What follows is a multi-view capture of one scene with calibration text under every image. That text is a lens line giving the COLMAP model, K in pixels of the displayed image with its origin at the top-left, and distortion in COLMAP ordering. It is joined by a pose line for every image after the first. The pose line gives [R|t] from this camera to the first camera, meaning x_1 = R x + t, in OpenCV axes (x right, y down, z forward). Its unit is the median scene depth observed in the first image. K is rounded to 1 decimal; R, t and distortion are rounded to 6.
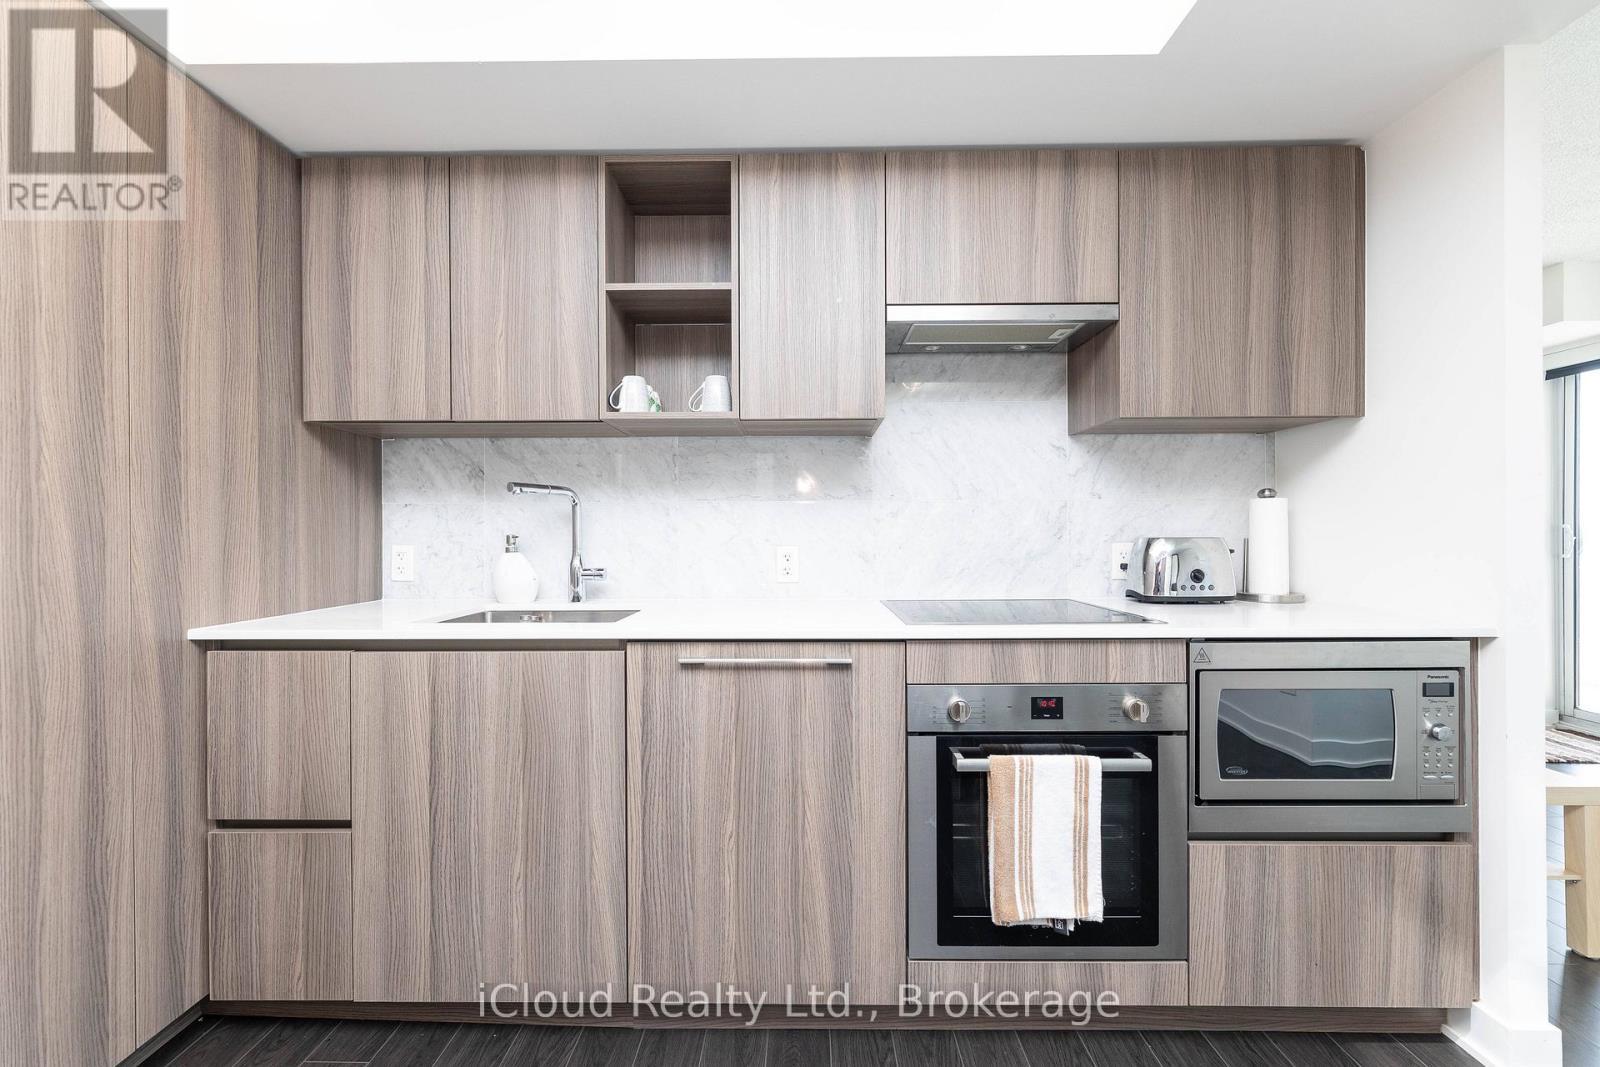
lens RADIAL K [[640.4, 0, 797.9], [0, 640.4, 536.2], [0, 0, 1]] dist [0.000265, 0.000226]
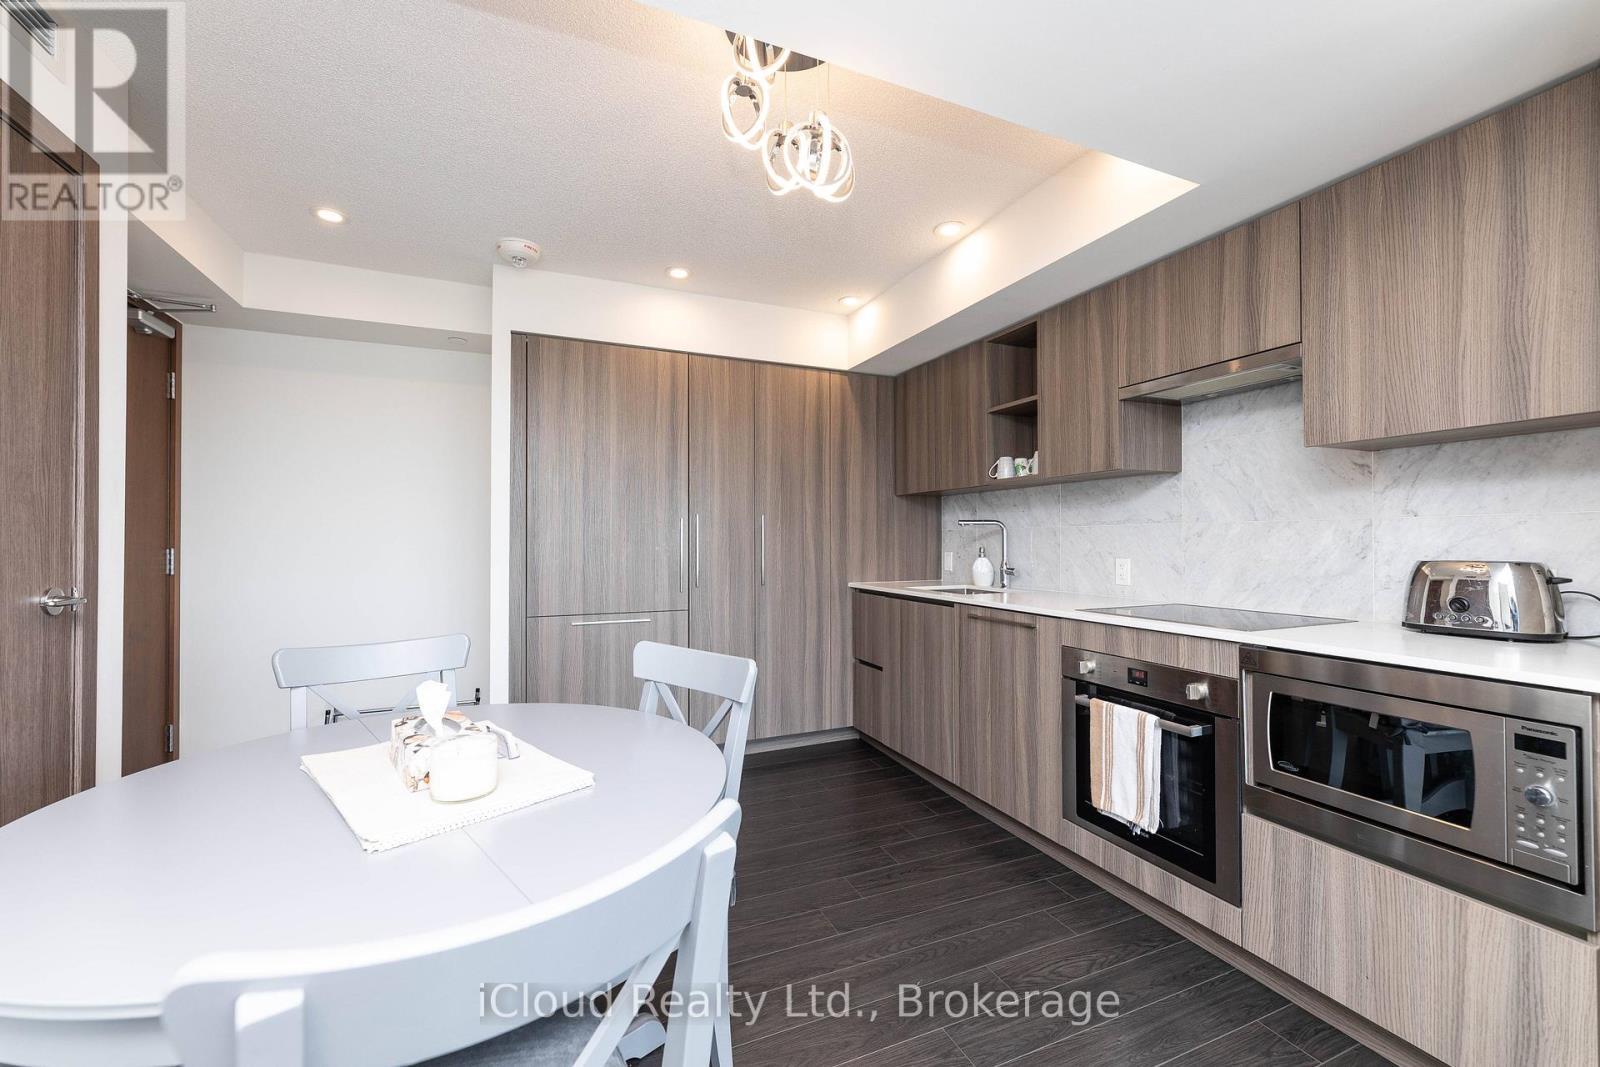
lens RADIAL K [[640.4, 0, 797.9], [0, 640.4, 536.2], [0, 0, 1]] dist [0.000265, 0.000226]
pose [[0.403348, -0.002728, -0.915042, 1.281302], [-0.004068, 0.999980, -0.004775, -0.030115], [0.915037, 0.005649, 0.403329, -0.237727]]
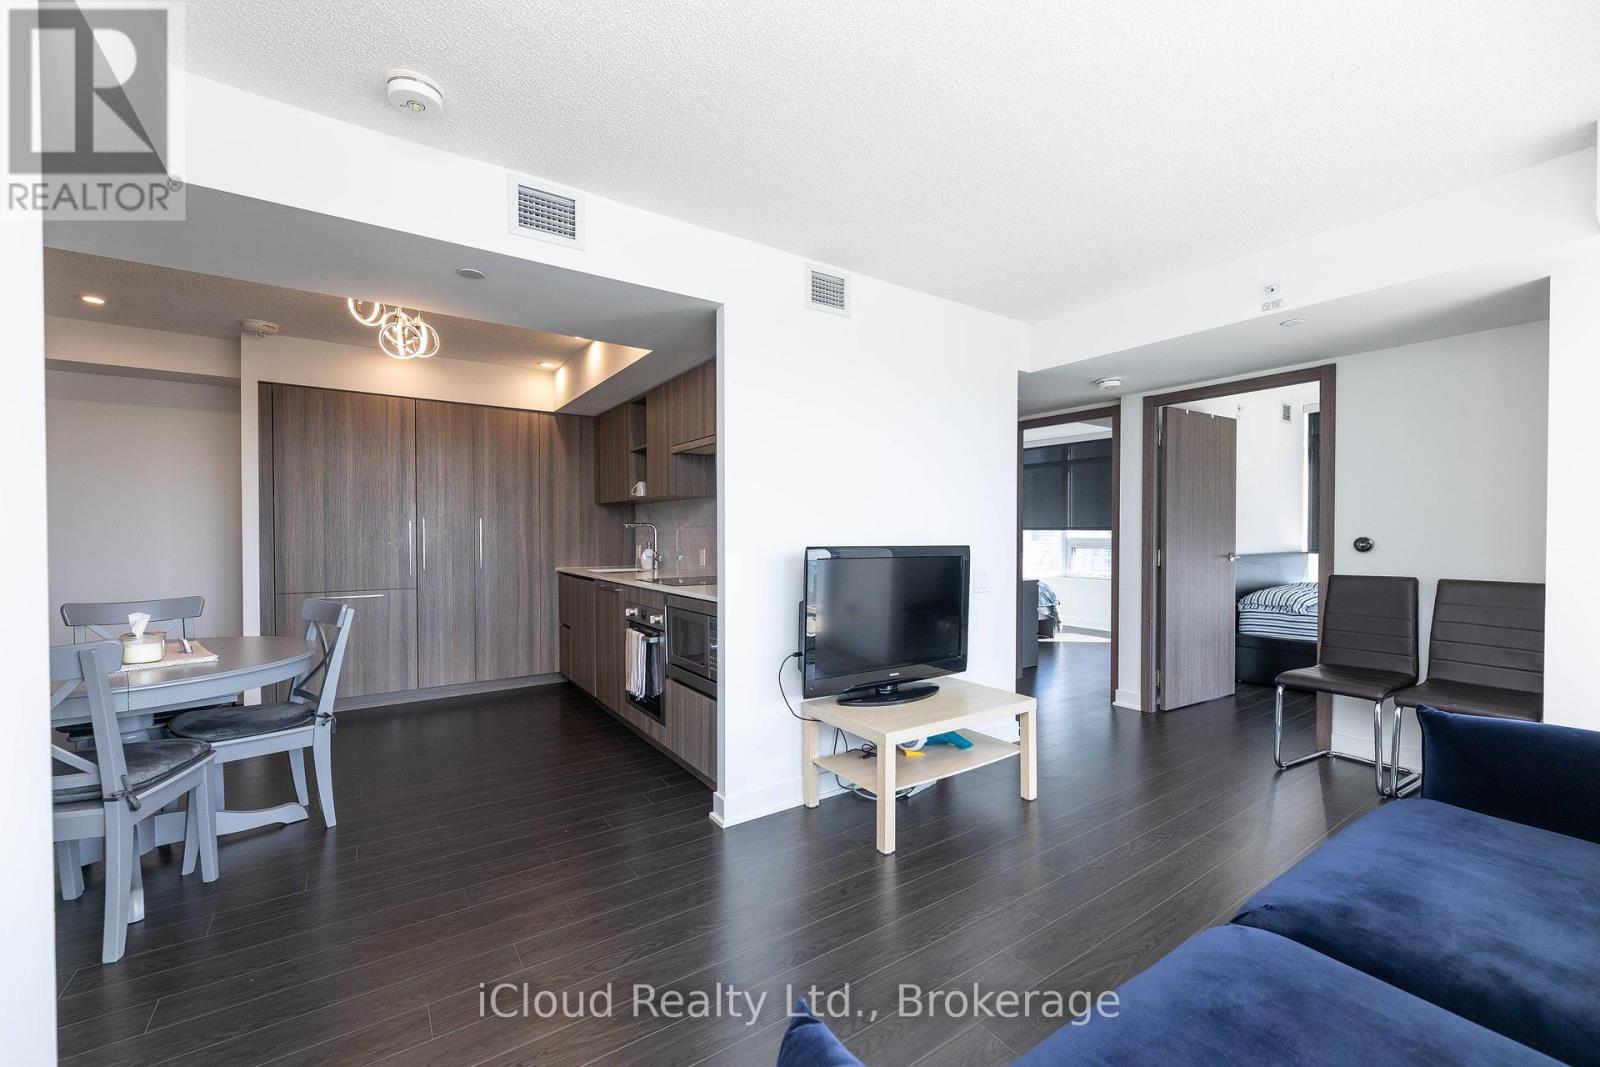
lens RADIAL K [[644.1, 0, 807.2], [0, 644.1, 540.5], [0, 0, 1]] dist [-0.000171, 0.000234]
pose [[0.579618, 0.013082, -0.814784, 2.623253], [-0.005483, 0.999911, 0.012154, -0.055226], [0.814870, -0.002577, 0.579638, 0.050809]]
